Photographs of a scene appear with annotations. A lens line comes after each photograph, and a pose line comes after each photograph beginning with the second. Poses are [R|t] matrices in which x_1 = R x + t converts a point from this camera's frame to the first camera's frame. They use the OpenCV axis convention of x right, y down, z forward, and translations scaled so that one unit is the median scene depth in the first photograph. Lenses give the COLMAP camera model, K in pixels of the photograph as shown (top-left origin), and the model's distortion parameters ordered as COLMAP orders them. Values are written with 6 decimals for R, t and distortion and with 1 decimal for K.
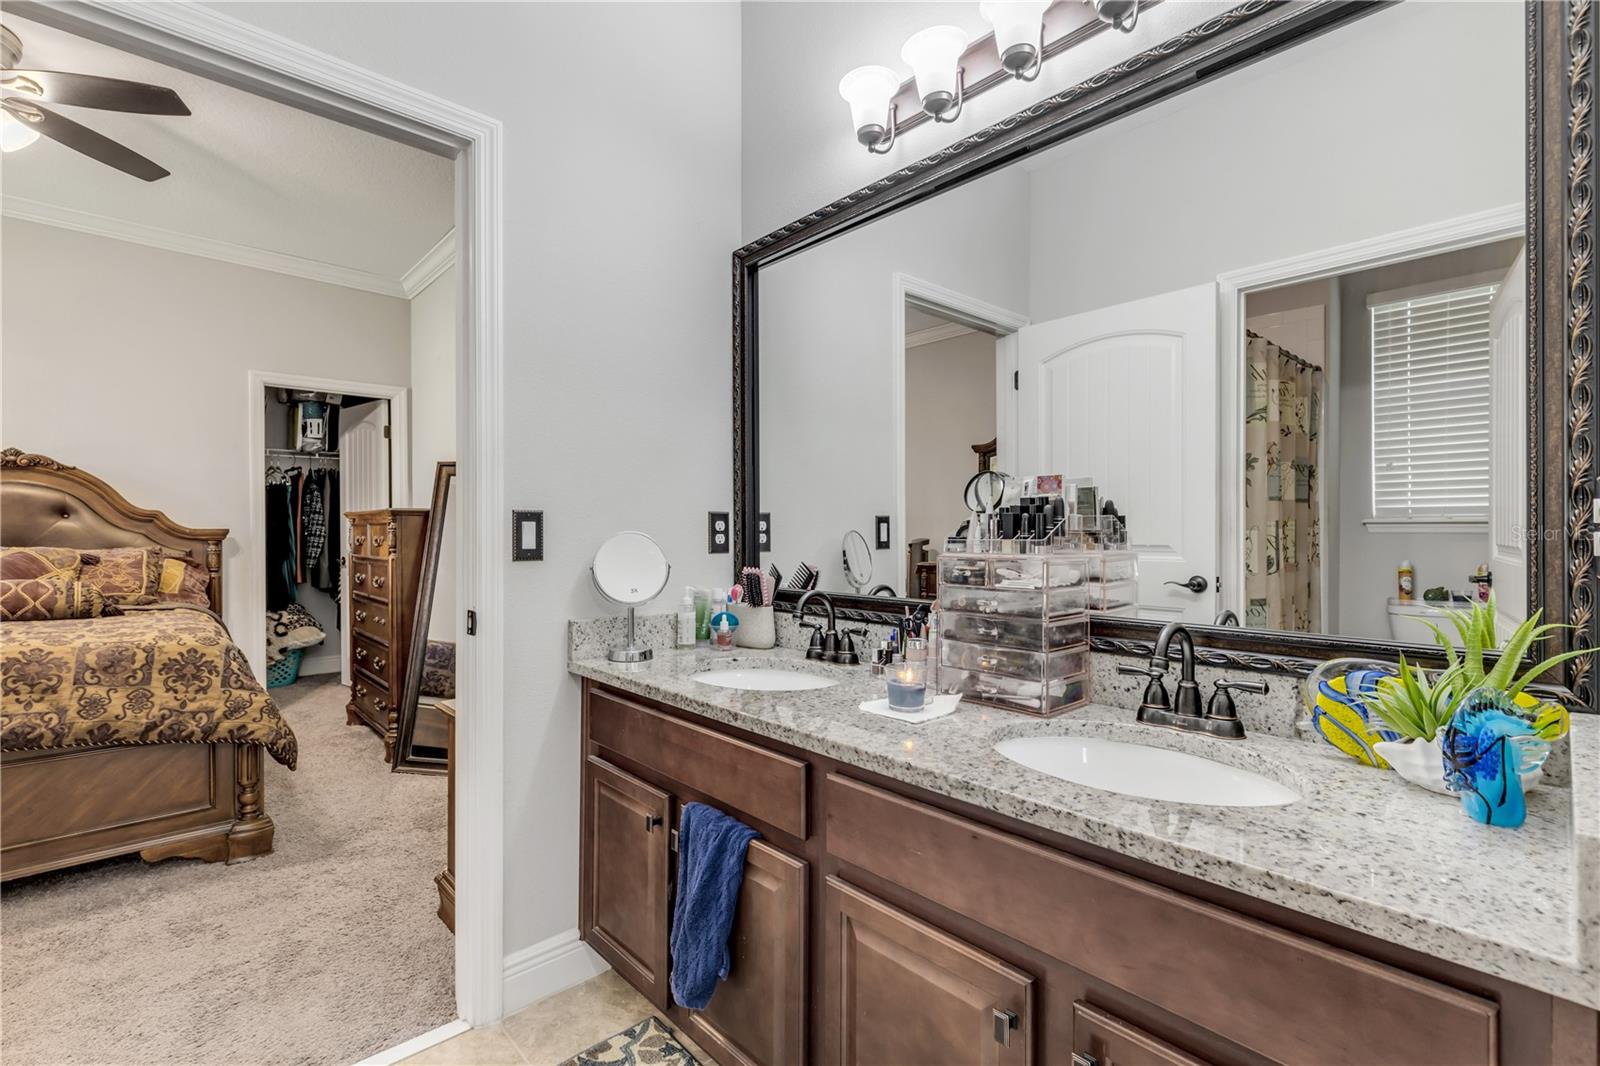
lens RADIAL K [[735.4, 0, 796.7], [0, 735.4, 535.8], [0, 0, 1]] dist [0.003055, 0.000006]
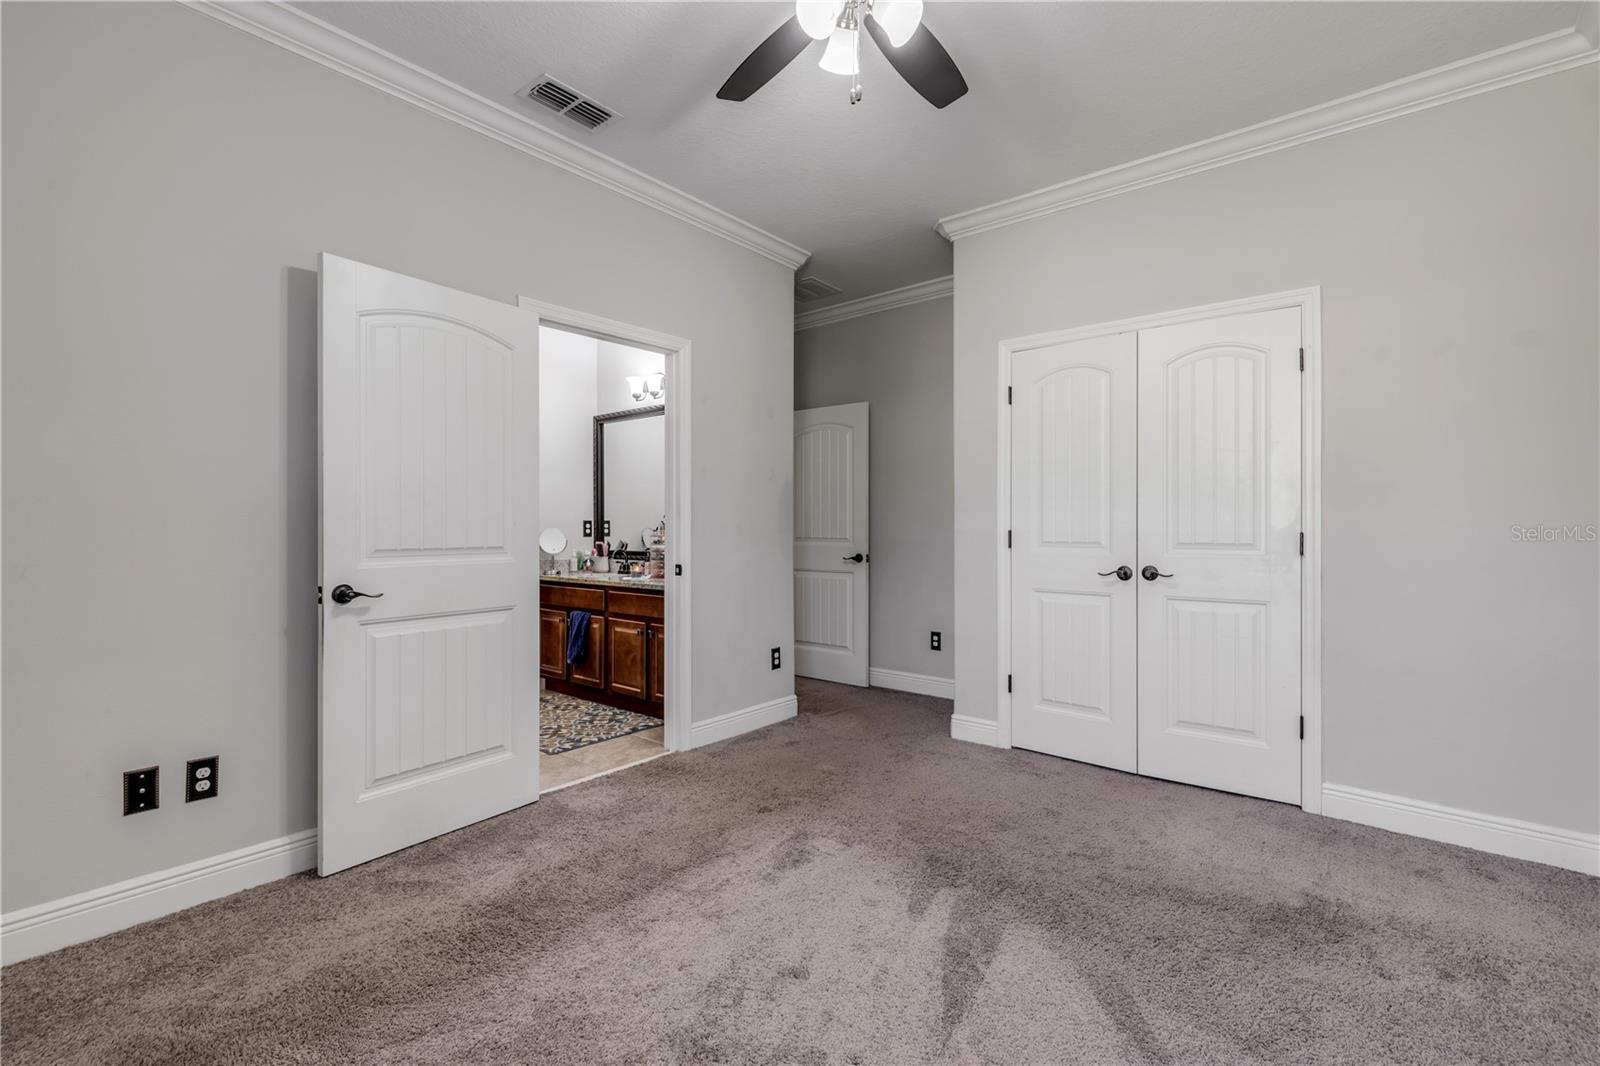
lens RADIAL K [[735.4, 0, 796.7], [0, 735.4, 535.8], [0, 0, 1]] dist [0.003055, 0.000006]
pose [[0.991789, 0.000233, 0.127888, 0.300865], [-0.000199, 1.000000, -0.000276, 0.022377], [-0.127889, 0.000249, 0.991789, -1.693790]]
